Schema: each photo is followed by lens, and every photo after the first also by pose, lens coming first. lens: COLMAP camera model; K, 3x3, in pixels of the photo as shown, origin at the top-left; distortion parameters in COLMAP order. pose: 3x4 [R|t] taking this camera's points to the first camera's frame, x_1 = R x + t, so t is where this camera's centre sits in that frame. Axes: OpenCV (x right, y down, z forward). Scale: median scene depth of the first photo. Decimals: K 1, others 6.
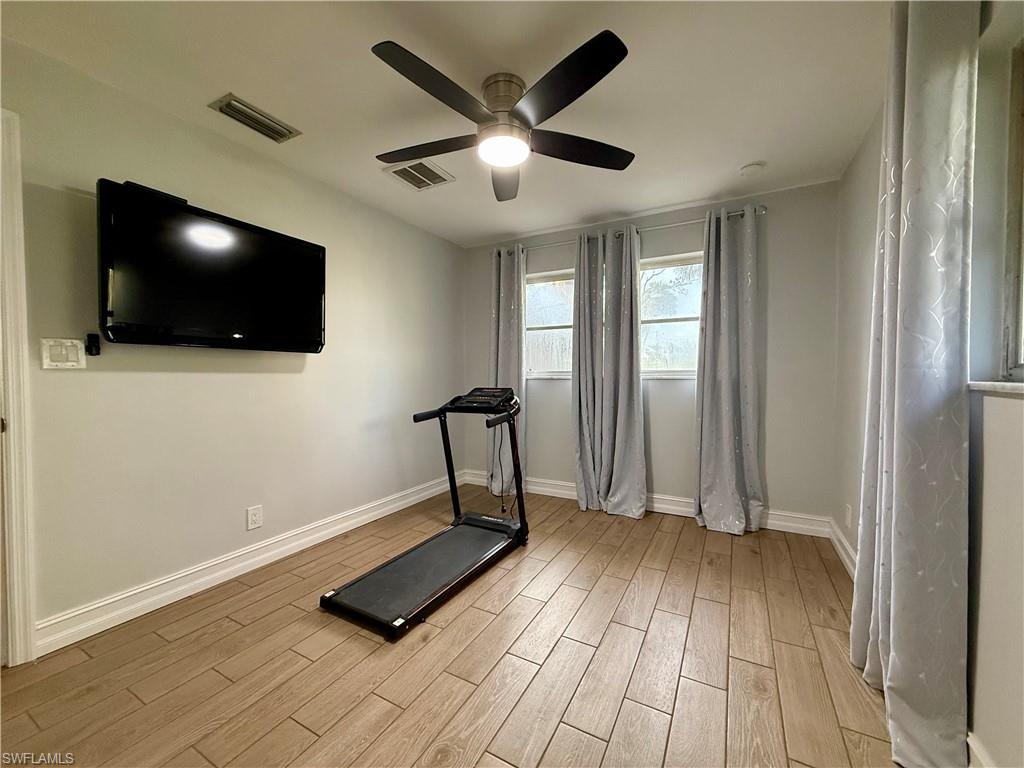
lens RADIAL K [[410.0, 0, 513.8], [0, 410.0, 386.6], [0, 0, 1]] dist [0.003106, 0.000418]
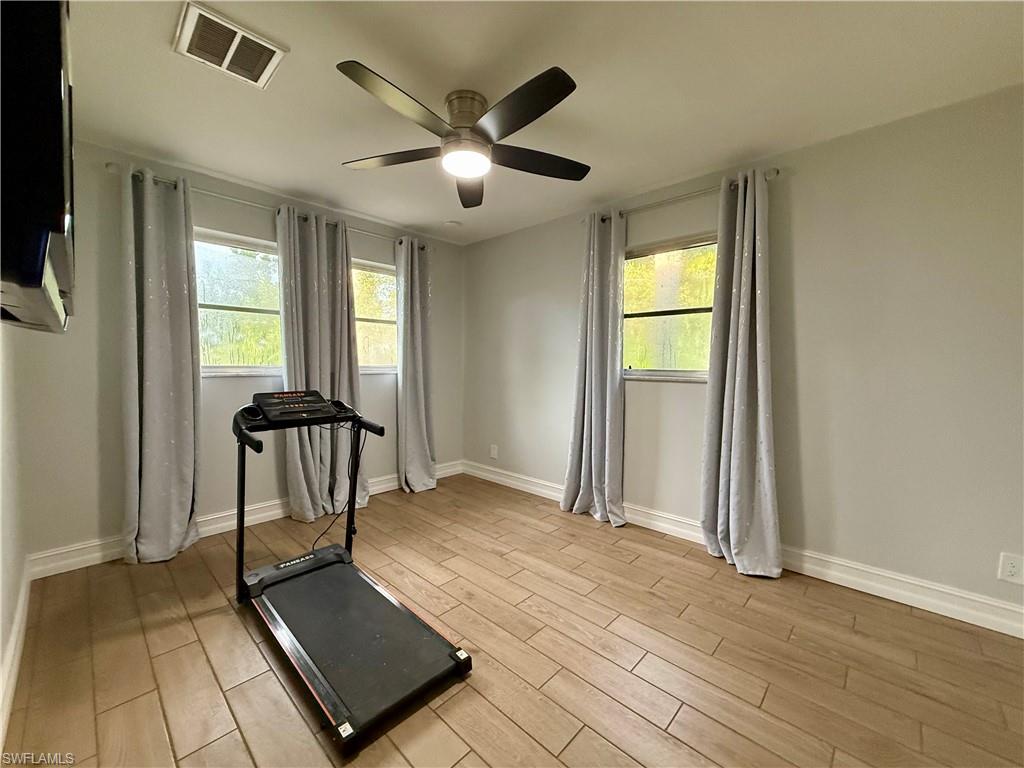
lens RADIAL K [[410.0, 0, 510.6], [0, 410.0, 382.0], [0, 0, 1]] dist [0.003106, 0.000418]
pose [[0.249969, -0.040702, 0.967398, -0.630164], [0.020498, 0.999115, 0.036740, -0.030232], [-0.968037, 0.010646, 0.250582, 0.381397]]
